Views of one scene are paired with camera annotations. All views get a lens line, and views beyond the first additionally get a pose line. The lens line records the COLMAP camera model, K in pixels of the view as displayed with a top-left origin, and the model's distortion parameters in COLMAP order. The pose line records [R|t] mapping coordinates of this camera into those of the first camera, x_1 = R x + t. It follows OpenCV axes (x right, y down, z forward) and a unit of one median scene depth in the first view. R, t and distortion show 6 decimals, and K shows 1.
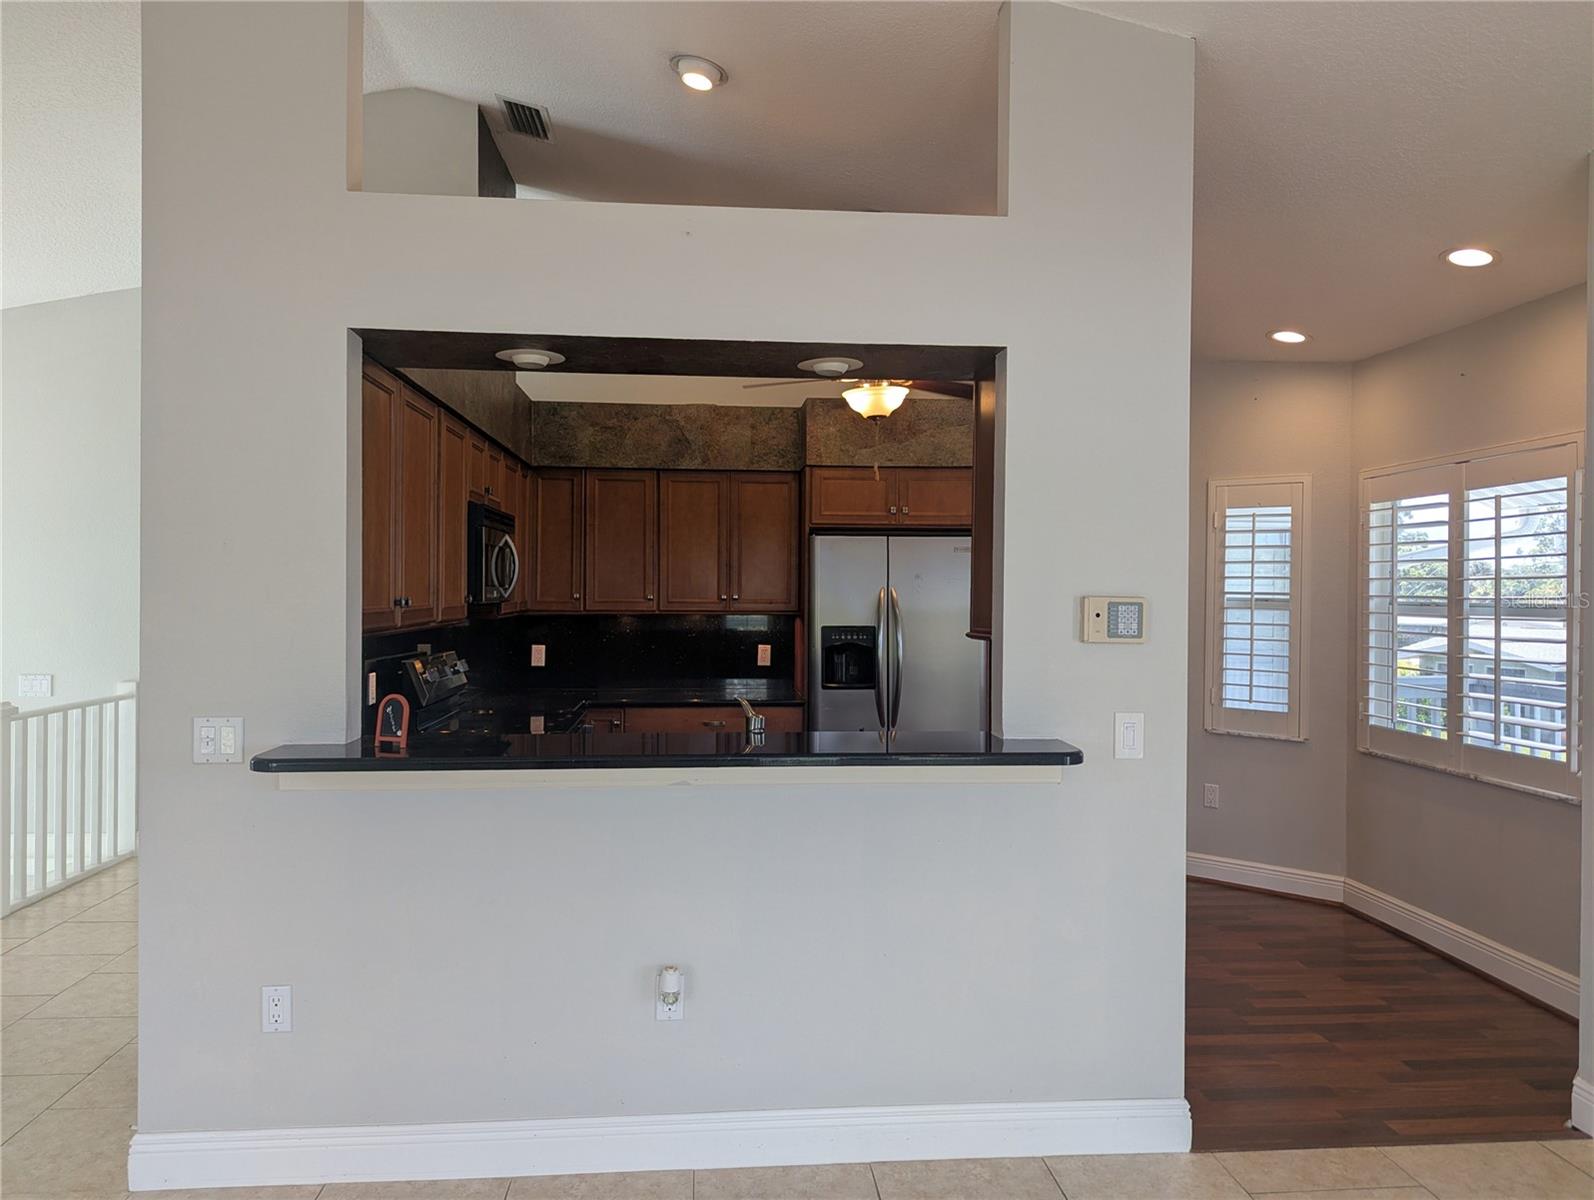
lens RADIAL K [[1123.6, 0, 805.0], [0, 1123.6, 595.1], [0, 0, 1]] dist [0.043333, -0.024013]
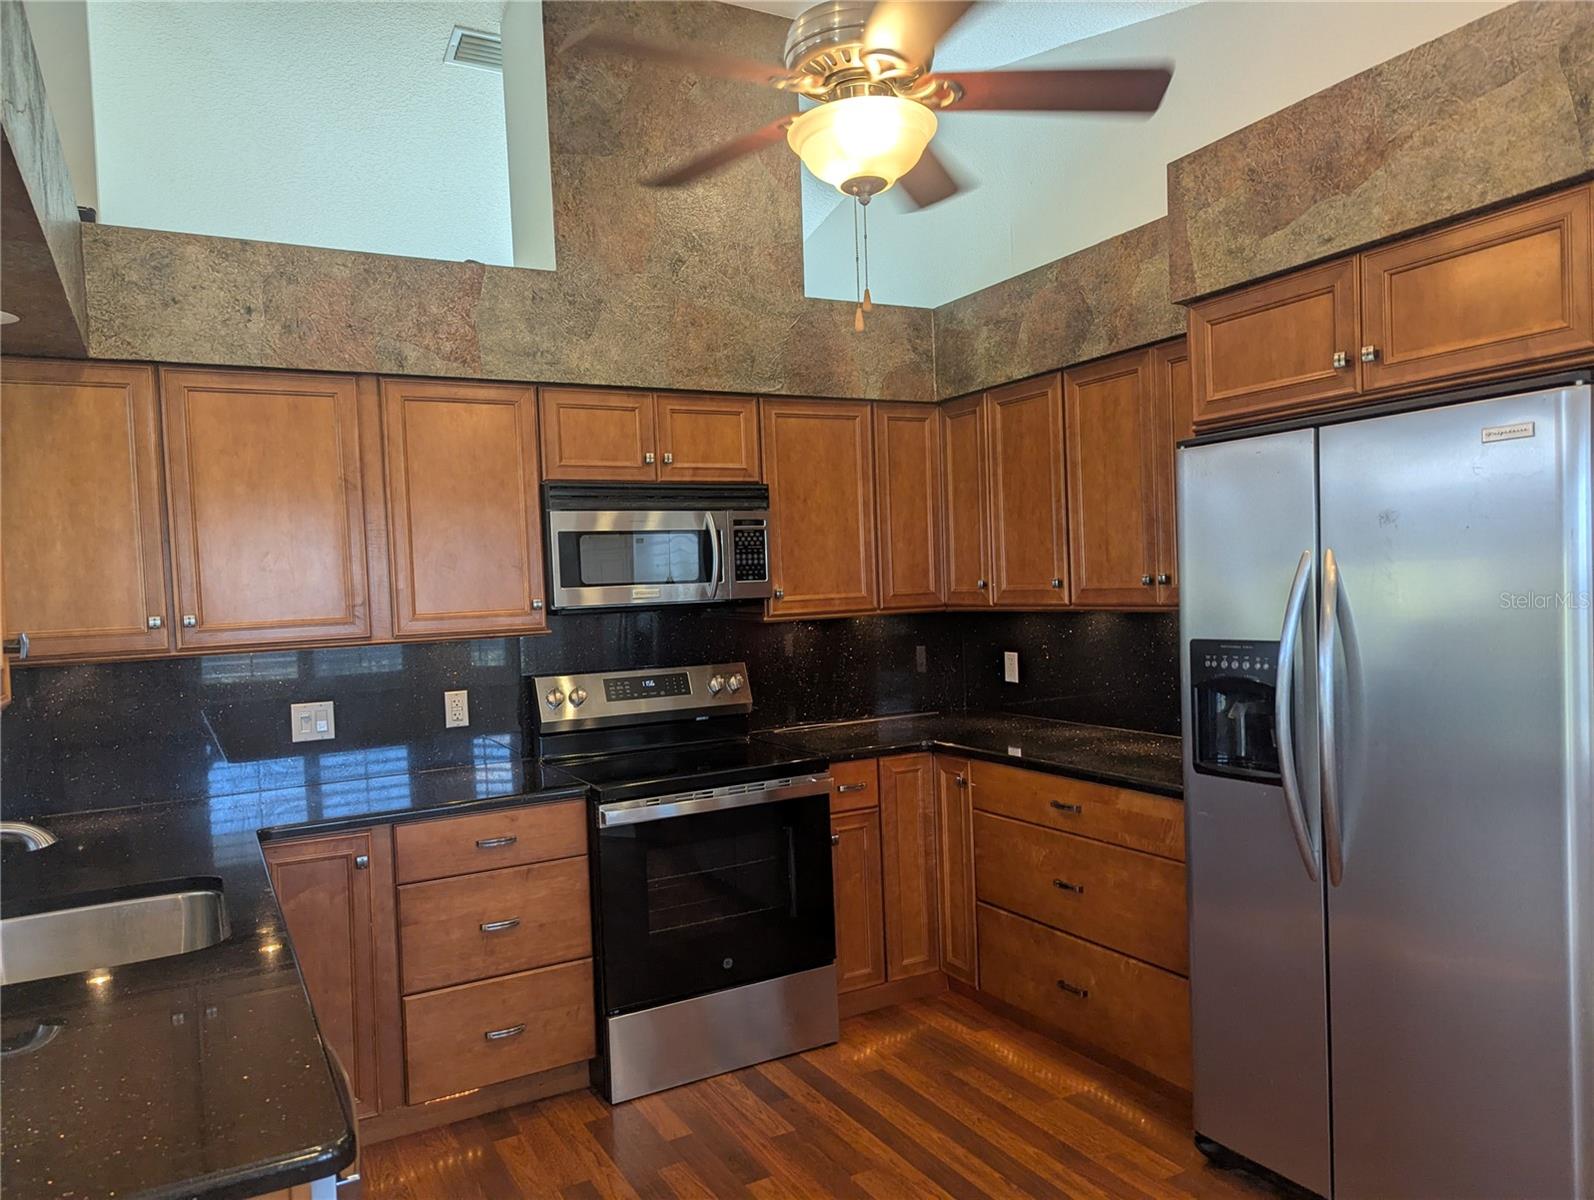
lens RADIAL K [[1123.6, 0, 798.9], [0, 1123.6, 597.2], [0, 0, 1]] dist [0.043333, -0.024013]
pose [[0.387826, -0.006520, -0.921709, 0.374454], [0.022352, 0.999747, 0.002333, 0.005272], [0.921461, -0.021507, 0.387874, 0.640319]]
